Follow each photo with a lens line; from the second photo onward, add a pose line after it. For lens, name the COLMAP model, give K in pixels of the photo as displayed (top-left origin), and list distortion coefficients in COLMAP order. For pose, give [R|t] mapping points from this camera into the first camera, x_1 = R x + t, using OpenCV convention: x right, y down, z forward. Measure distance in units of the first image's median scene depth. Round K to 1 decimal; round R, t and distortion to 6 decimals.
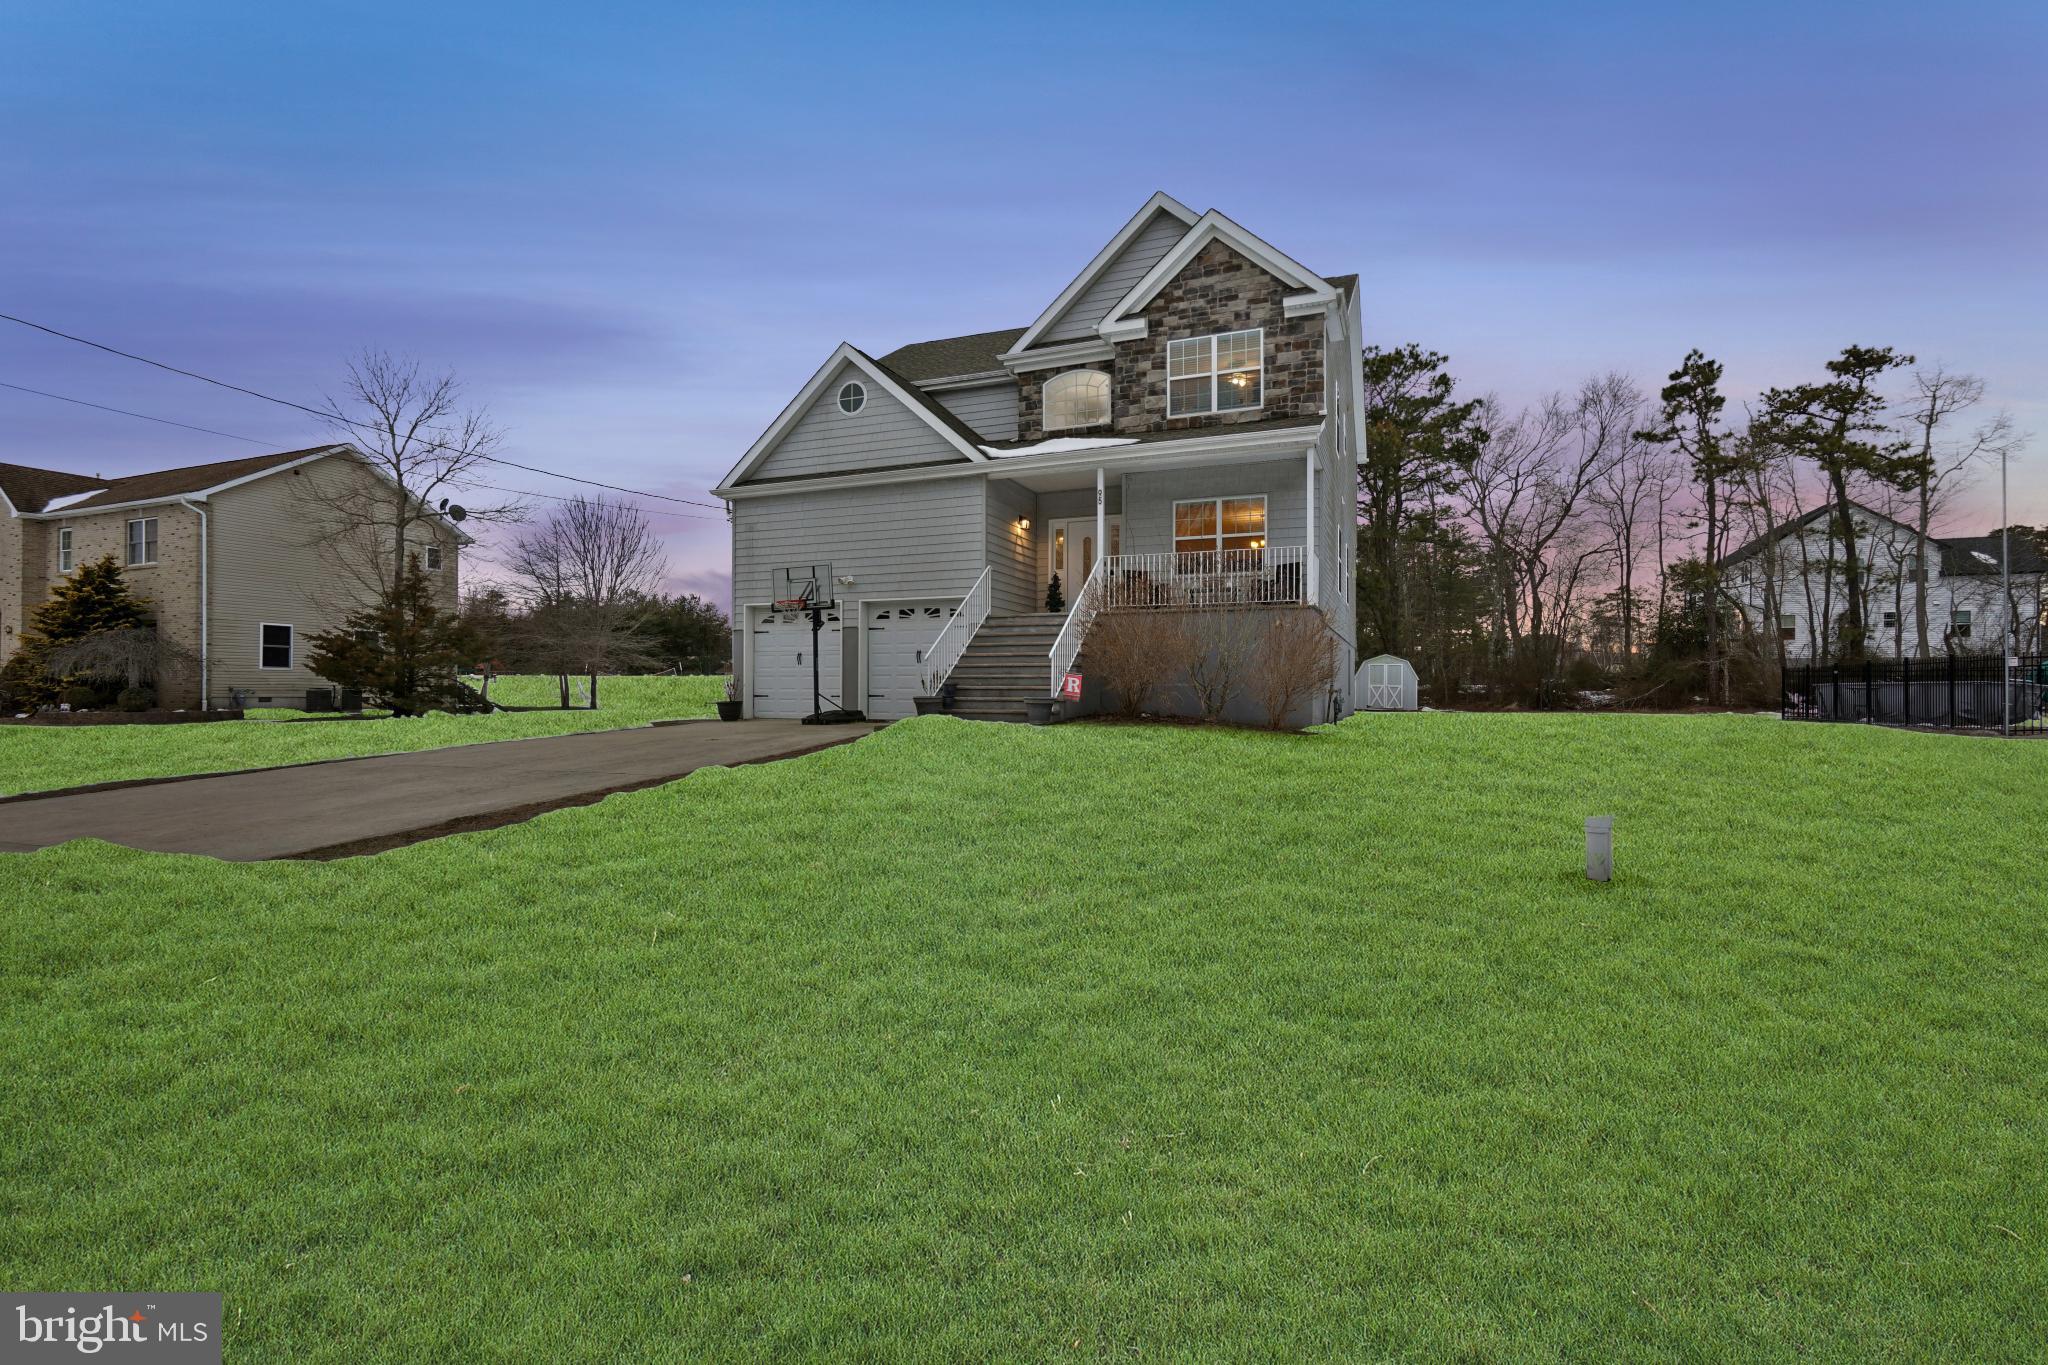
lens RADIAL K [[907.9, 0, 1024.0], [0, 907.9, 682.5], [0, 0, 1]] dist [0.000731, 0.000002]
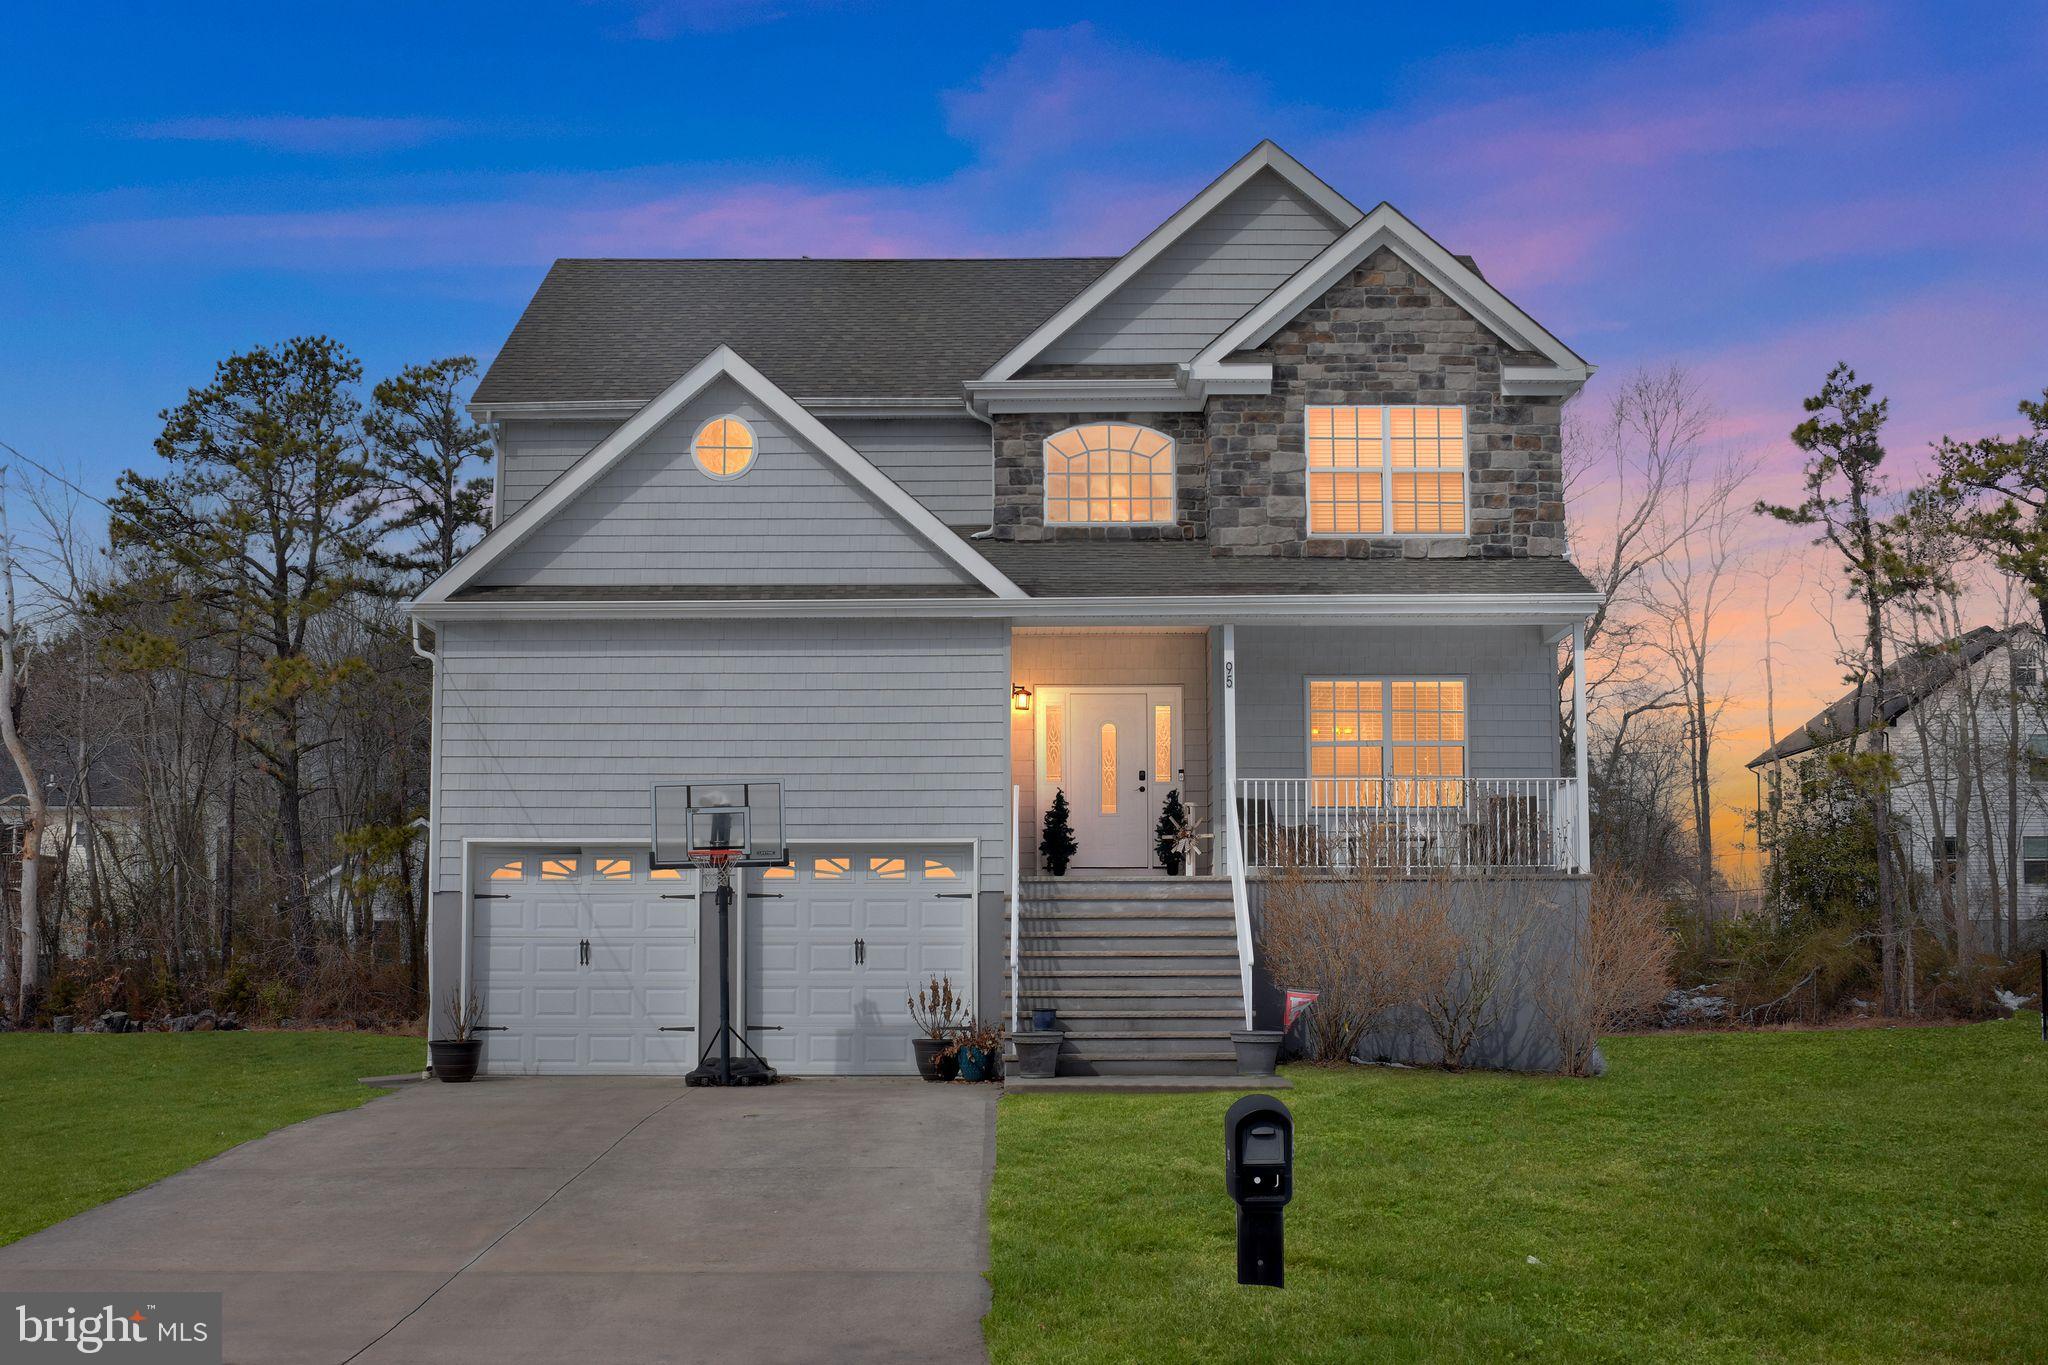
lens RADIAL K [[2447.0, 0, 1013.8], [0, 2447.0, 711.3], [0, 0, 1]] dist [-0.085878, 0.020086]
pose [[0.931958, 0.035330, 0.360841, -0.560920], [0.000524, 0.995109, -0.098784, -0.028248], [-0.362567, 0.092252, 0.927381, -0.350449]]
